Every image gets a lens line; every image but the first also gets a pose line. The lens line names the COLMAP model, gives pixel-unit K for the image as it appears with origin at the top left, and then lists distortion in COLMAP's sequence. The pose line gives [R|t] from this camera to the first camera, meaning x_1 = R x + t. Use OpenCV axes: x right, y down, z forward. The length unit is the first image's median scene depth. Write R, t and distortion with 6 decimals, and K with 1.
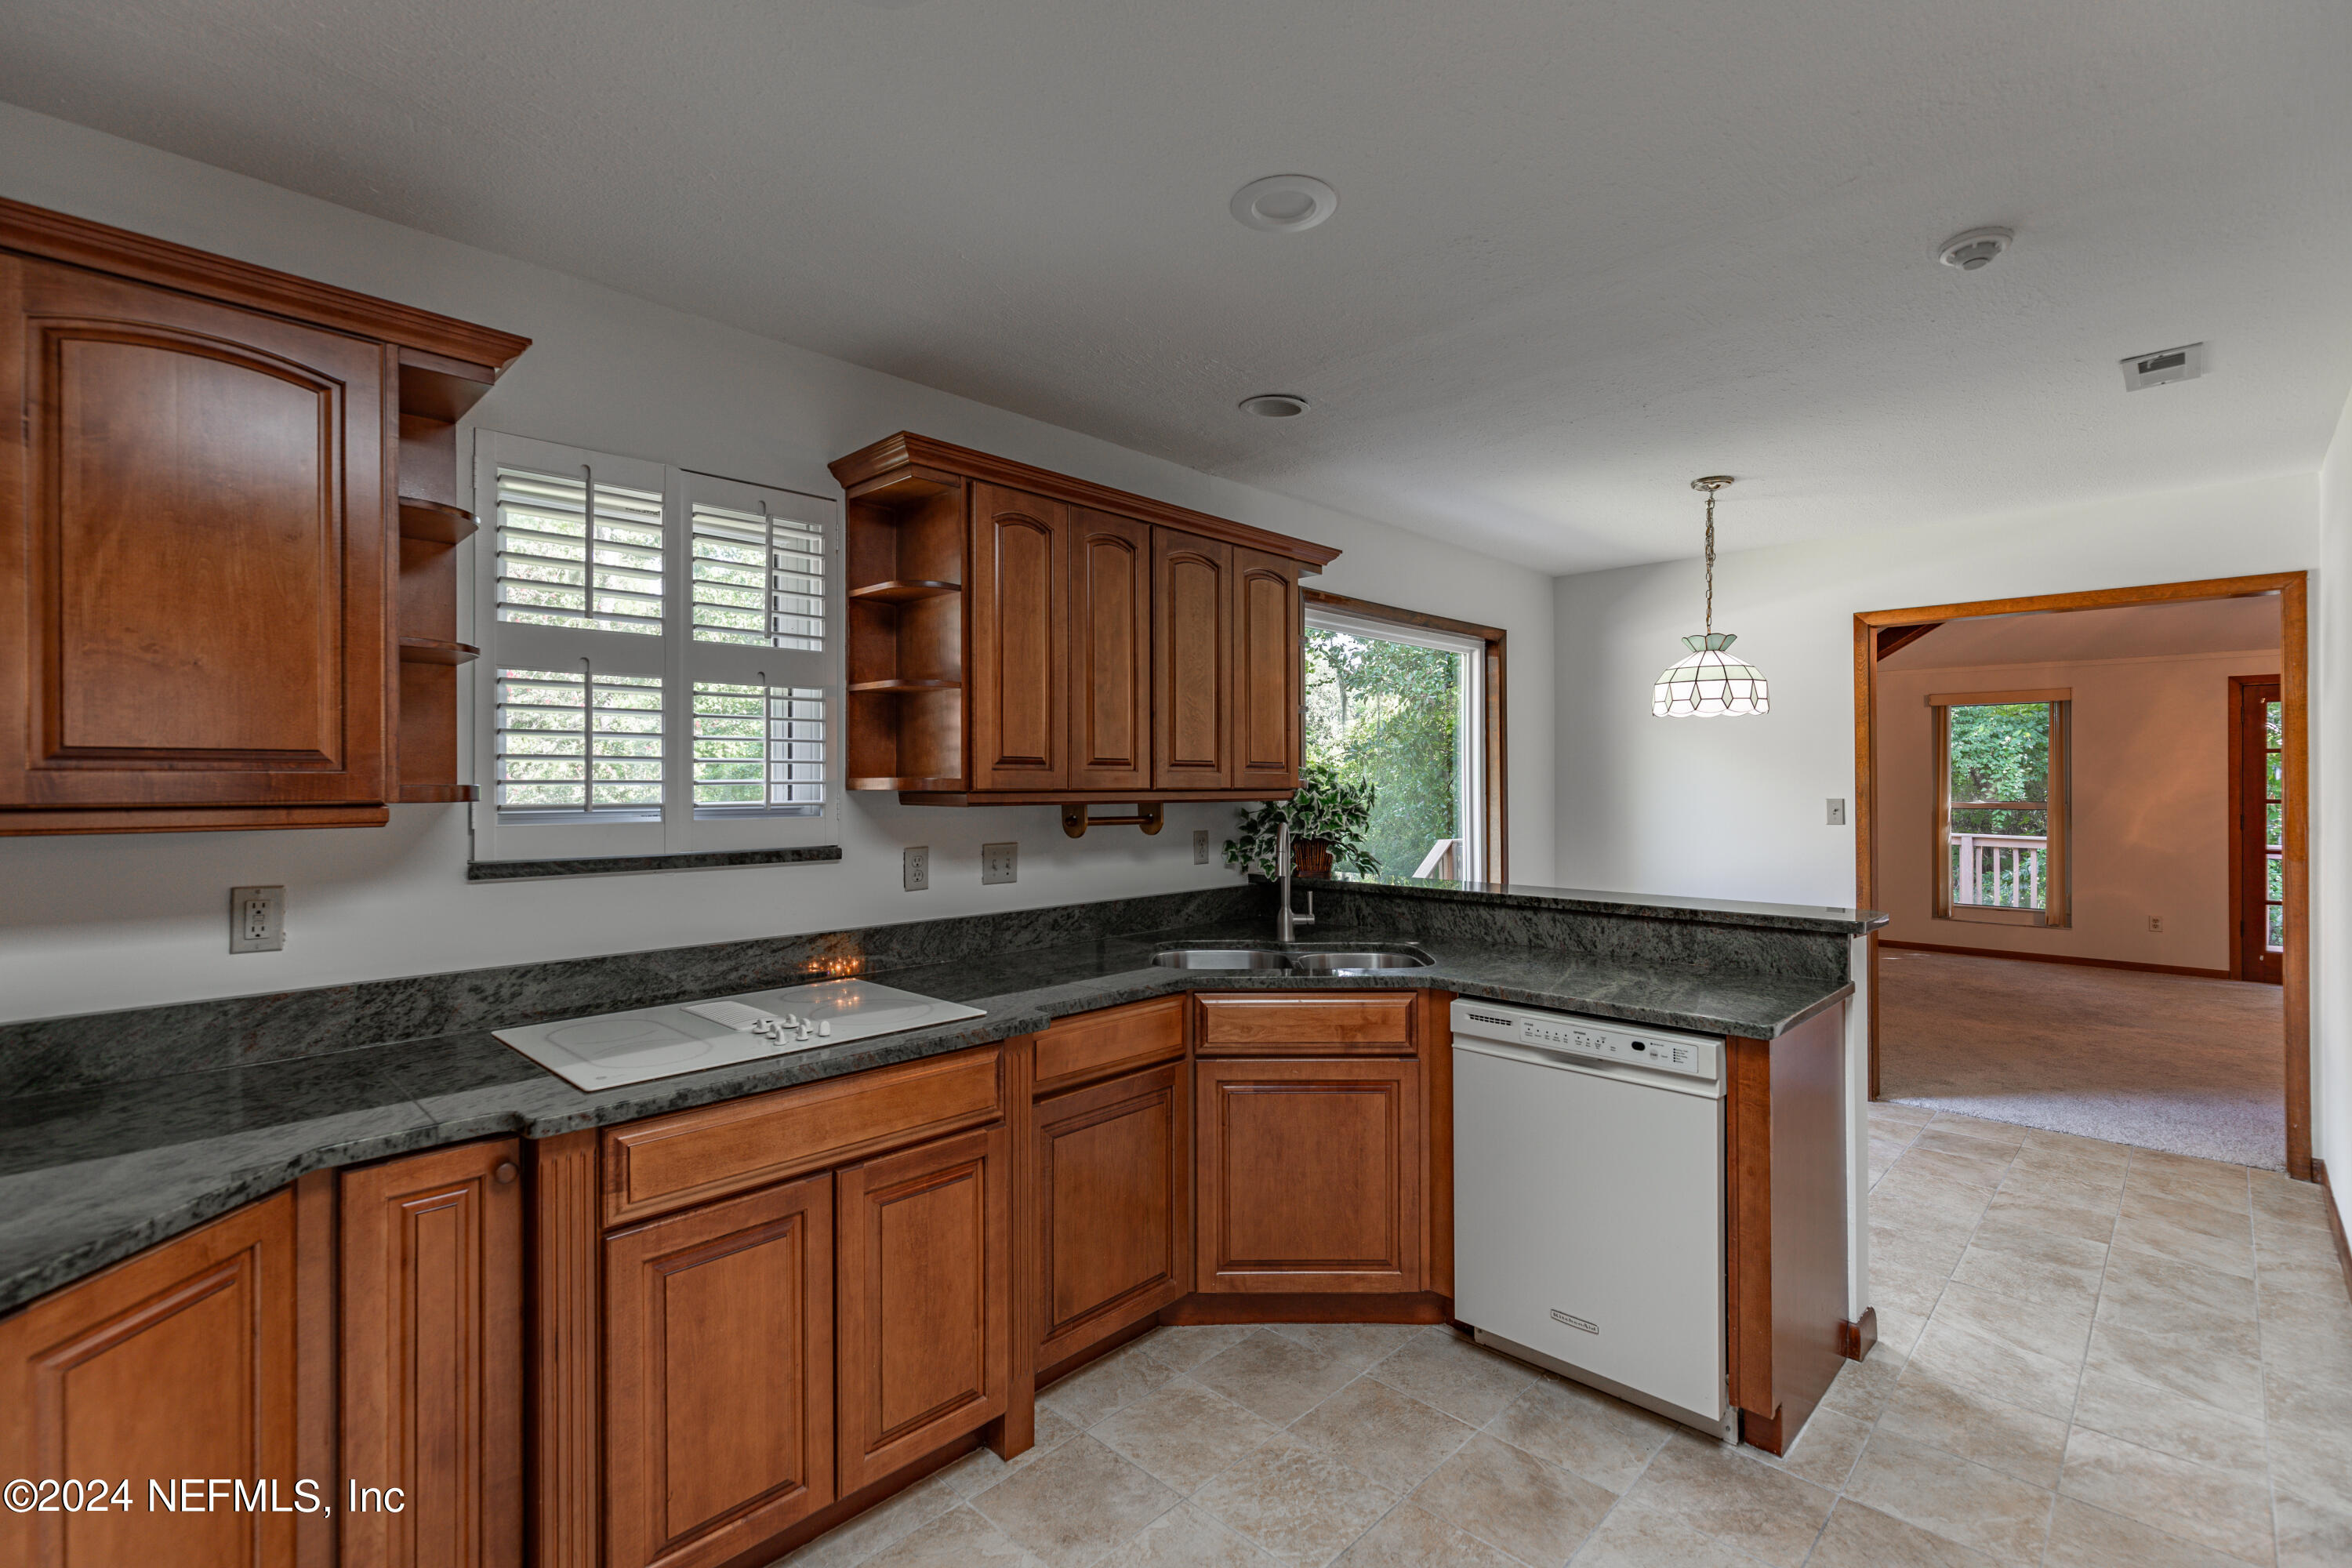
lens RADIAL K [[1054.5, 0, 1190.8], [0, 1054.5, 782.8], [0, 0, 1]] dist [0.013432, -0.002758]
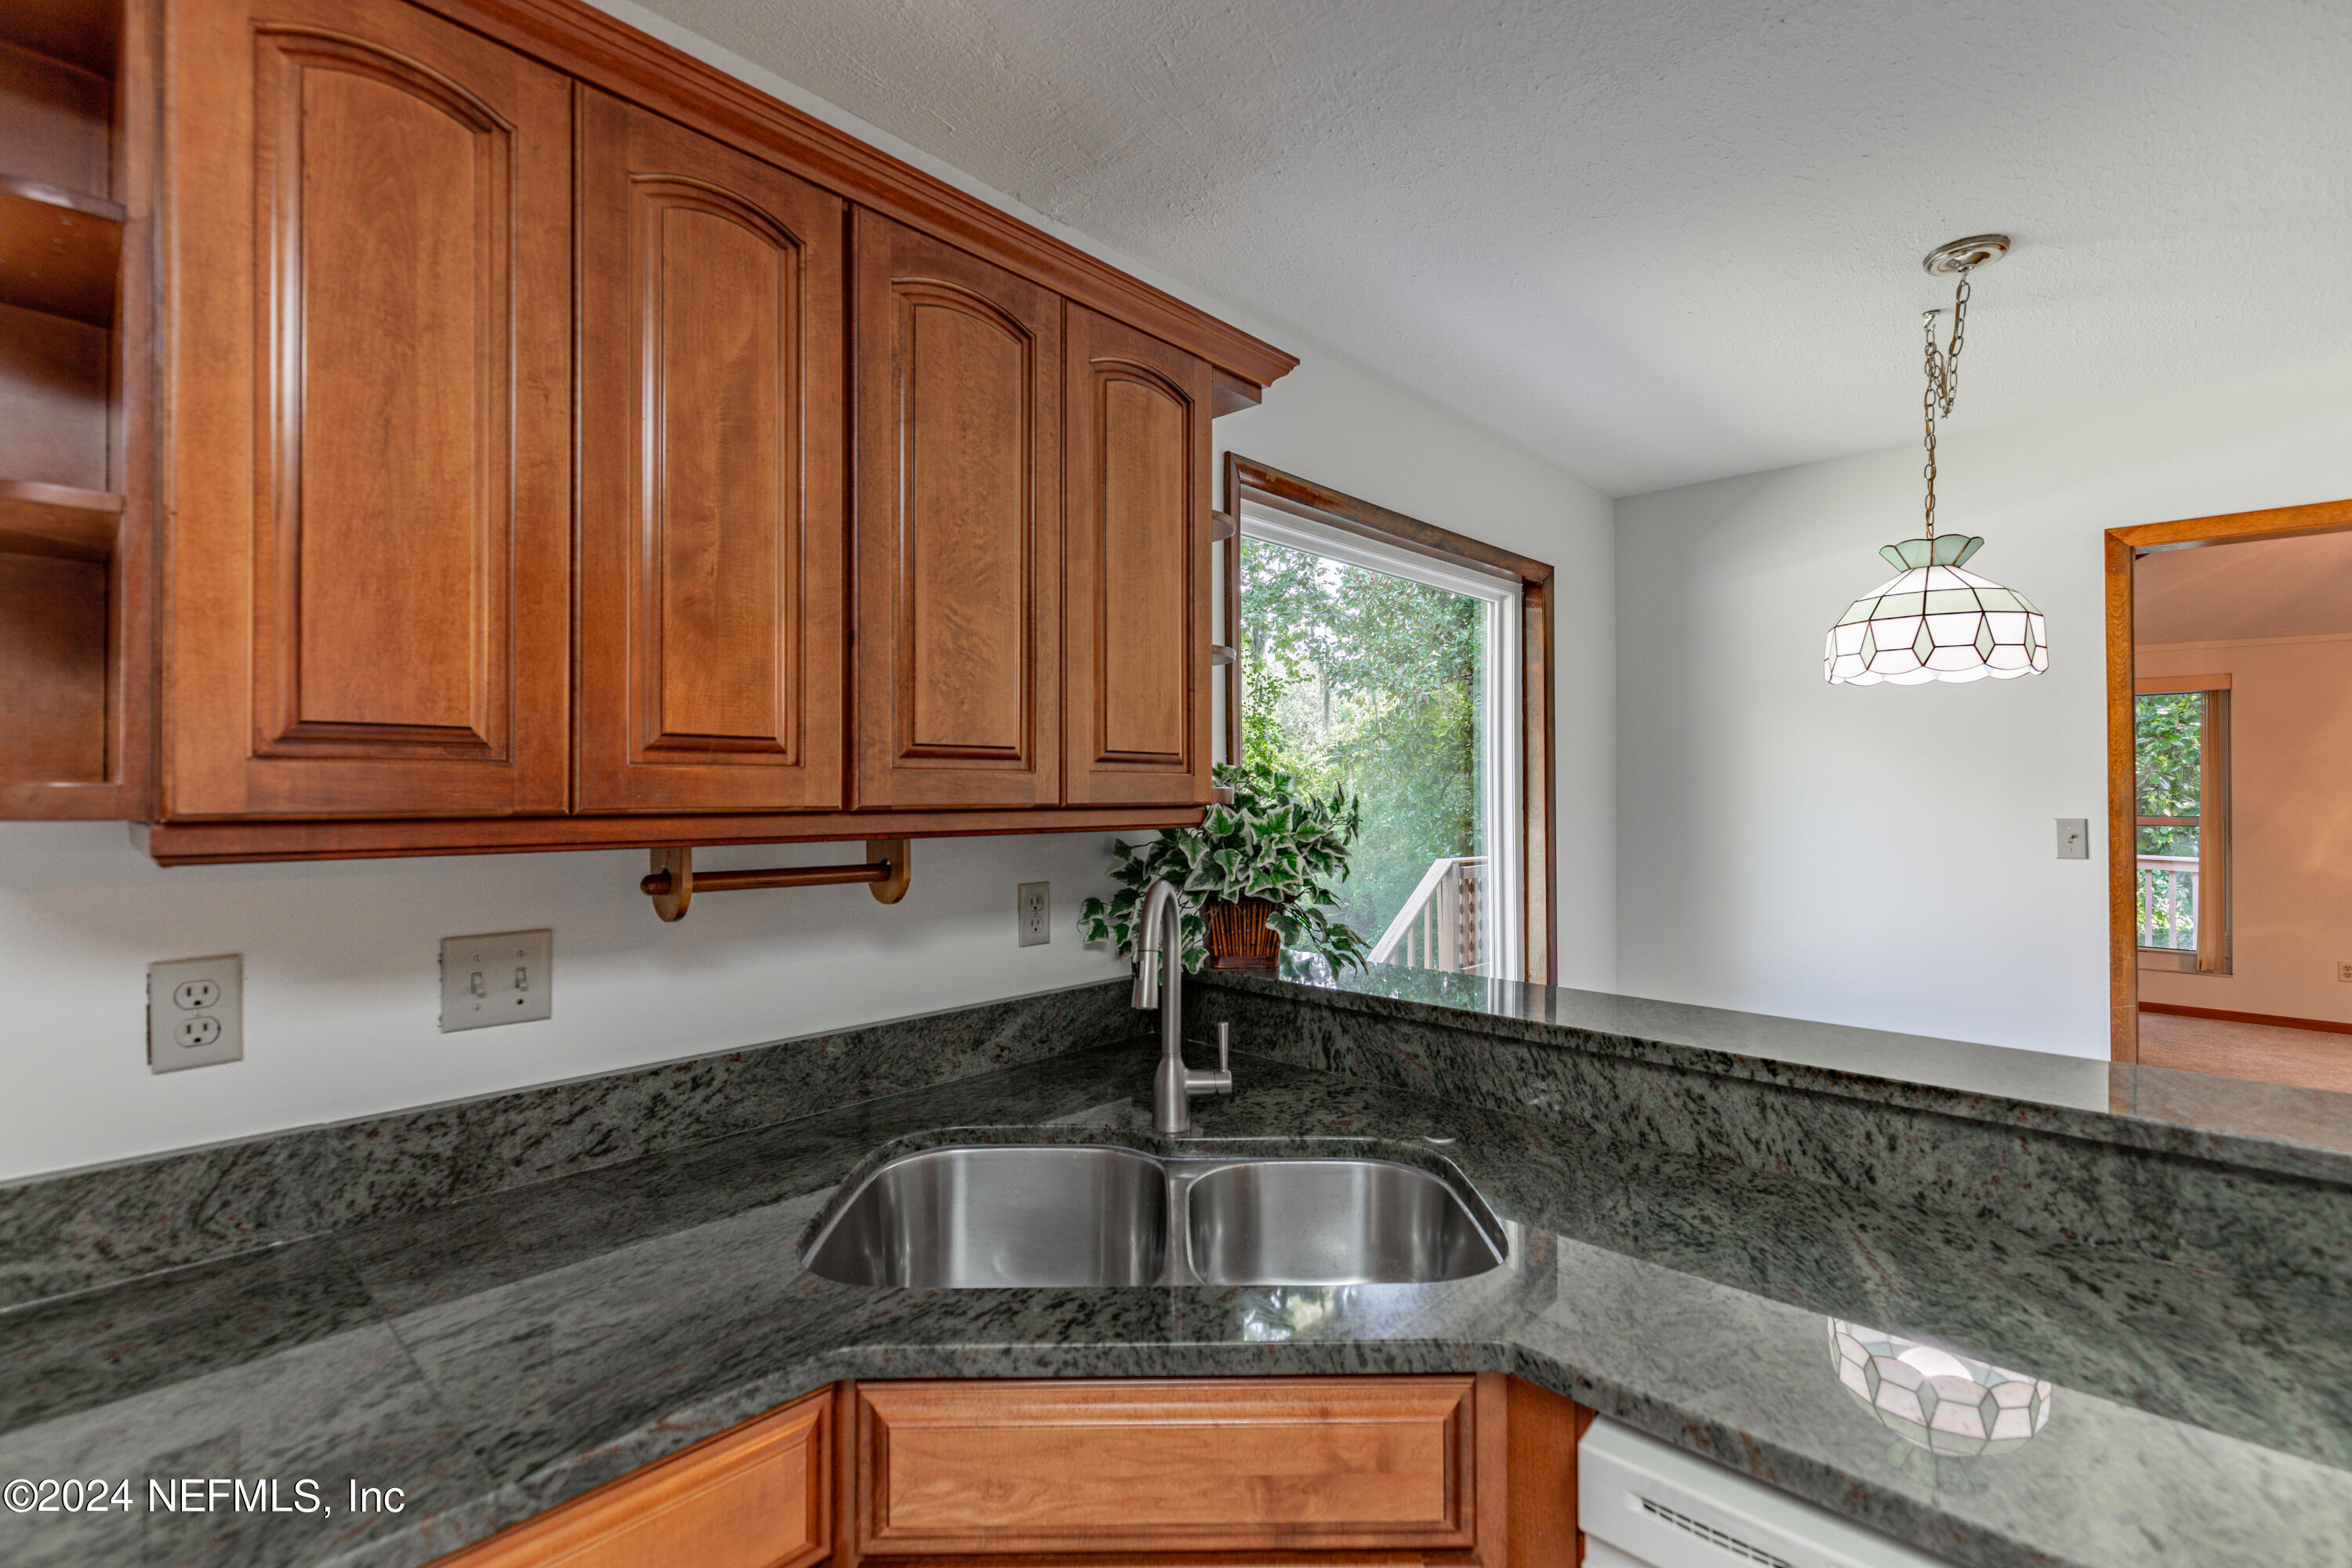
lens RADIAL K [[1054.5, 0, 1180.1], [0, 1054.5, 781.9], [0, 0, 1]] dist [0.013432, -0.002758]
pose [[0.999995, 0.002114, 0.002382, 0.108786], [-0.002097, 0.999973, -0.007017, -0.002759], [-0.002397, 0.007012, 0.999973, 0.613831]]
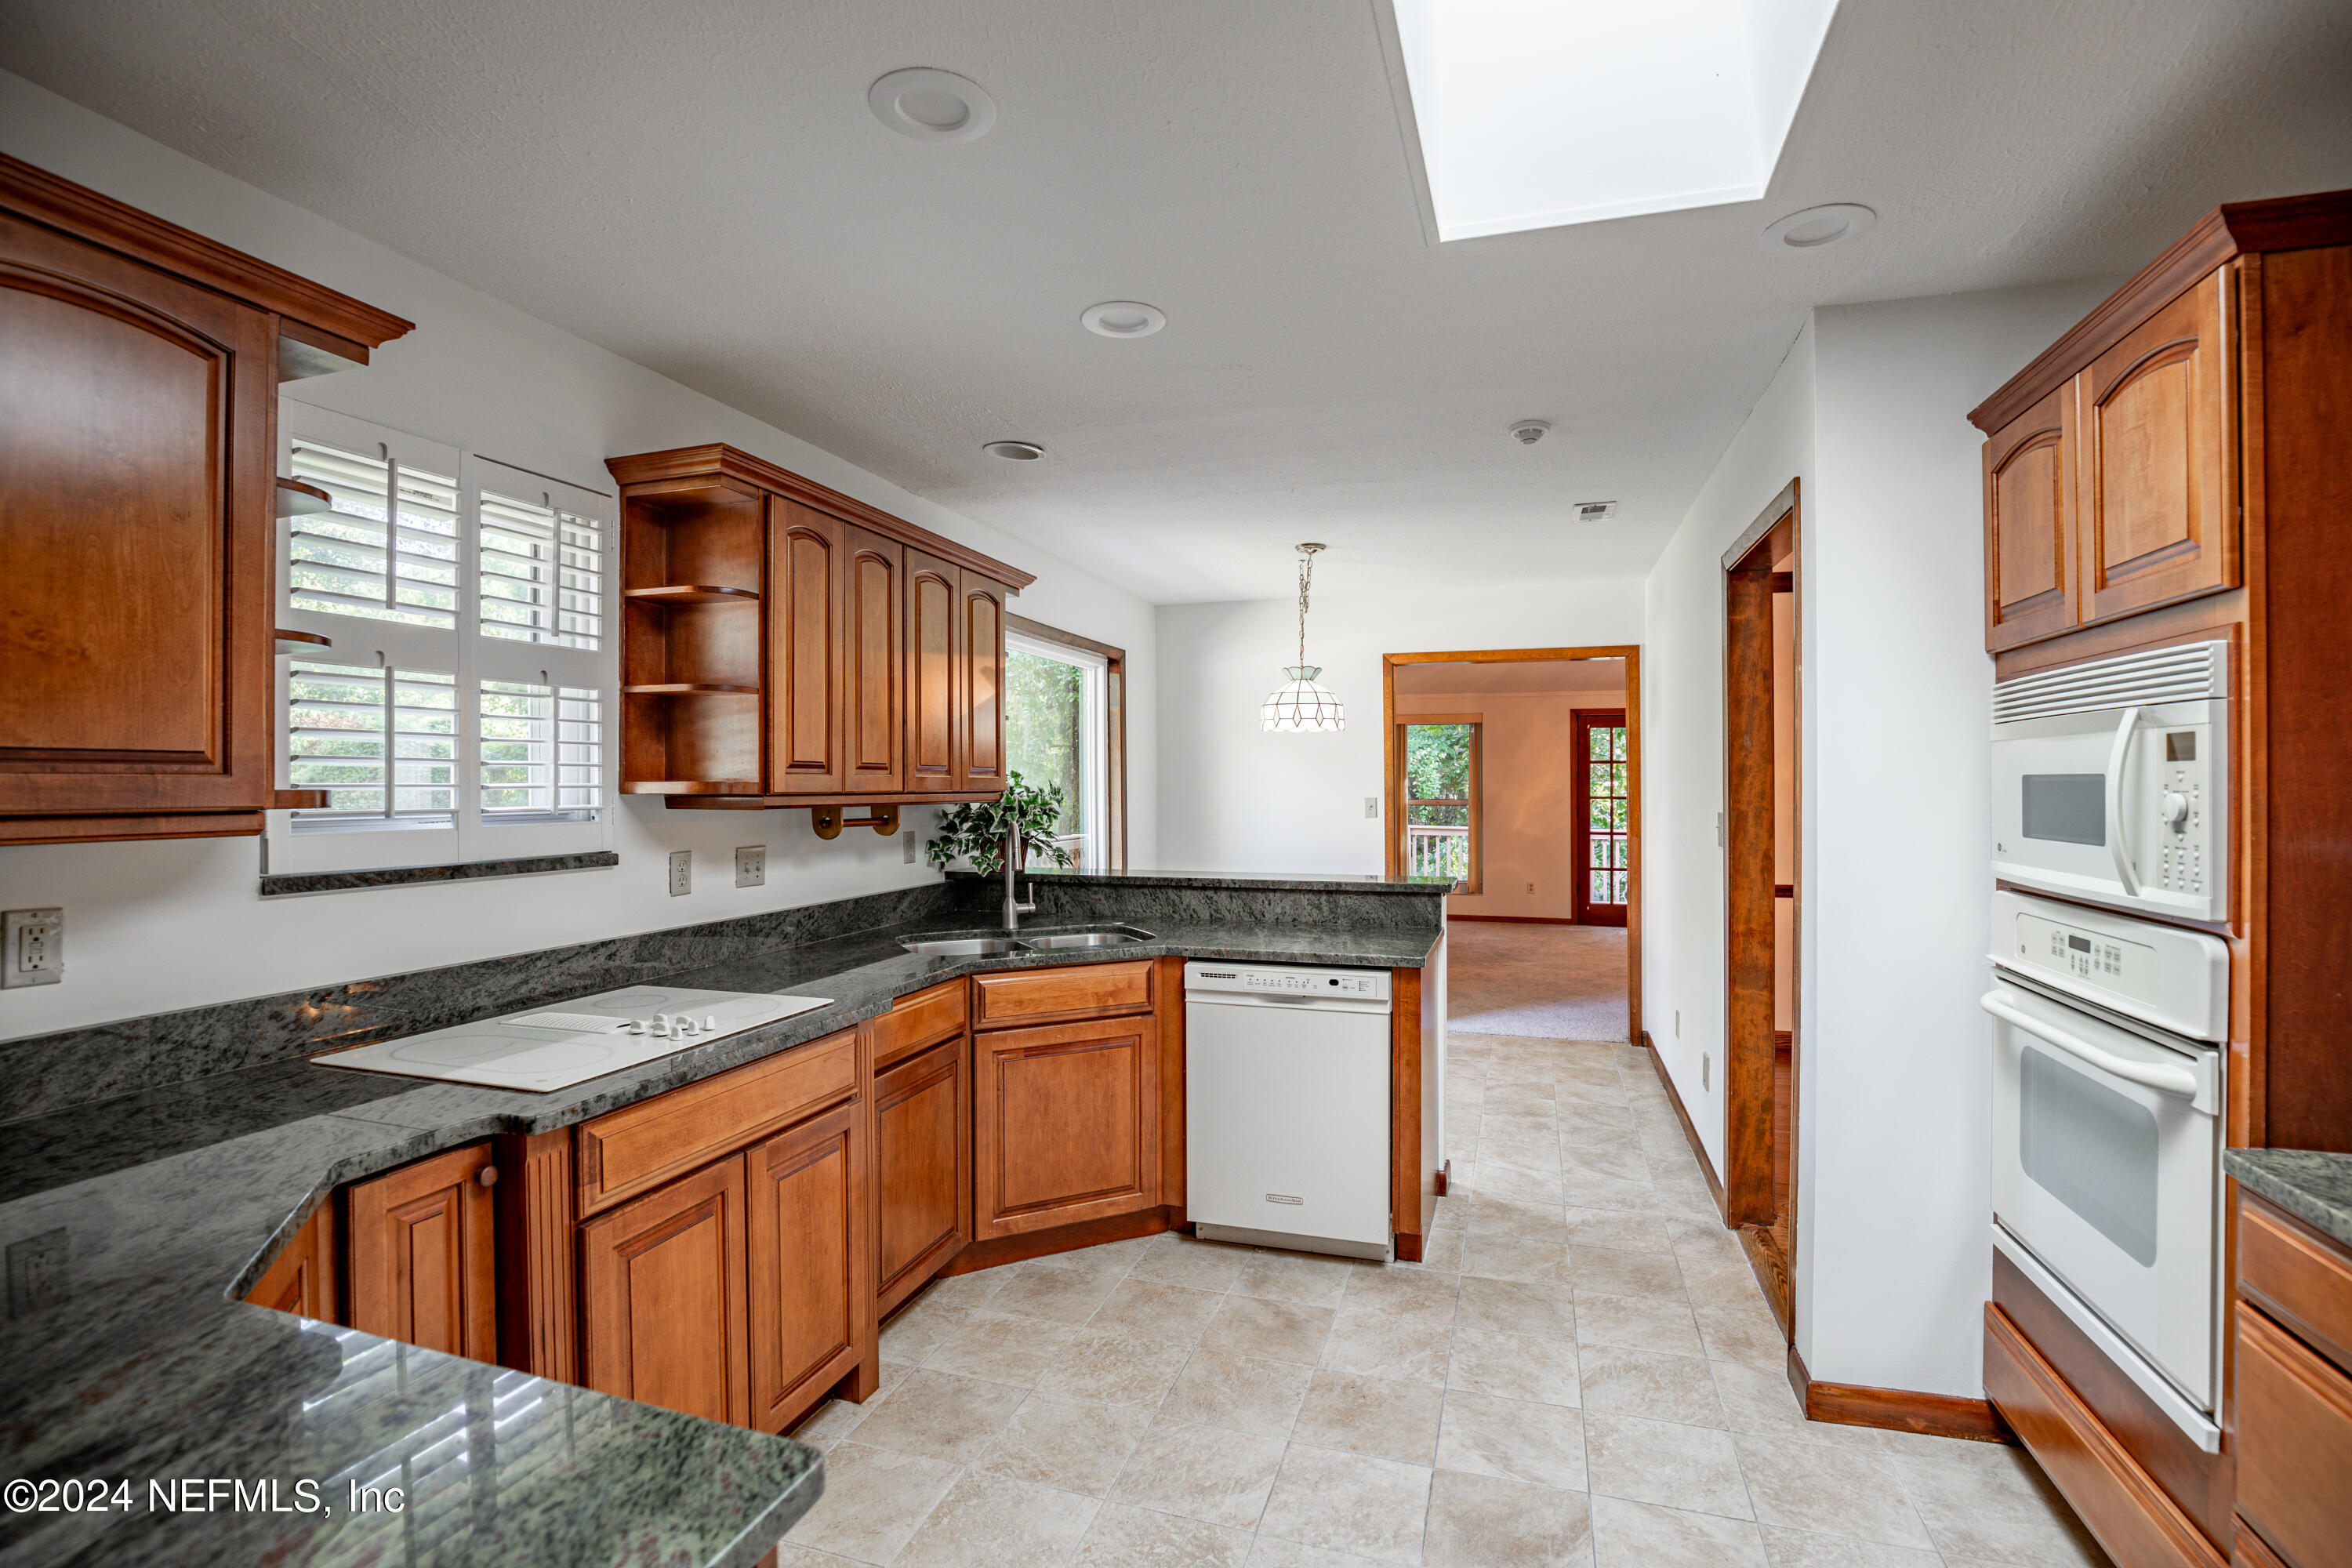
lens RADIAL K [[1054.5, 0, 1175.3], [0, 1054.5, 792.8], [0, 0, 1]] dist [0.013432, -0.002758]
pose [[0.903053, -0.005598, 0.429493, -0.272512], [0.003346, 0.999976, 0.005999, 0.001021], [-0.429517, -0.003980, 0.903050, -0.100814]]
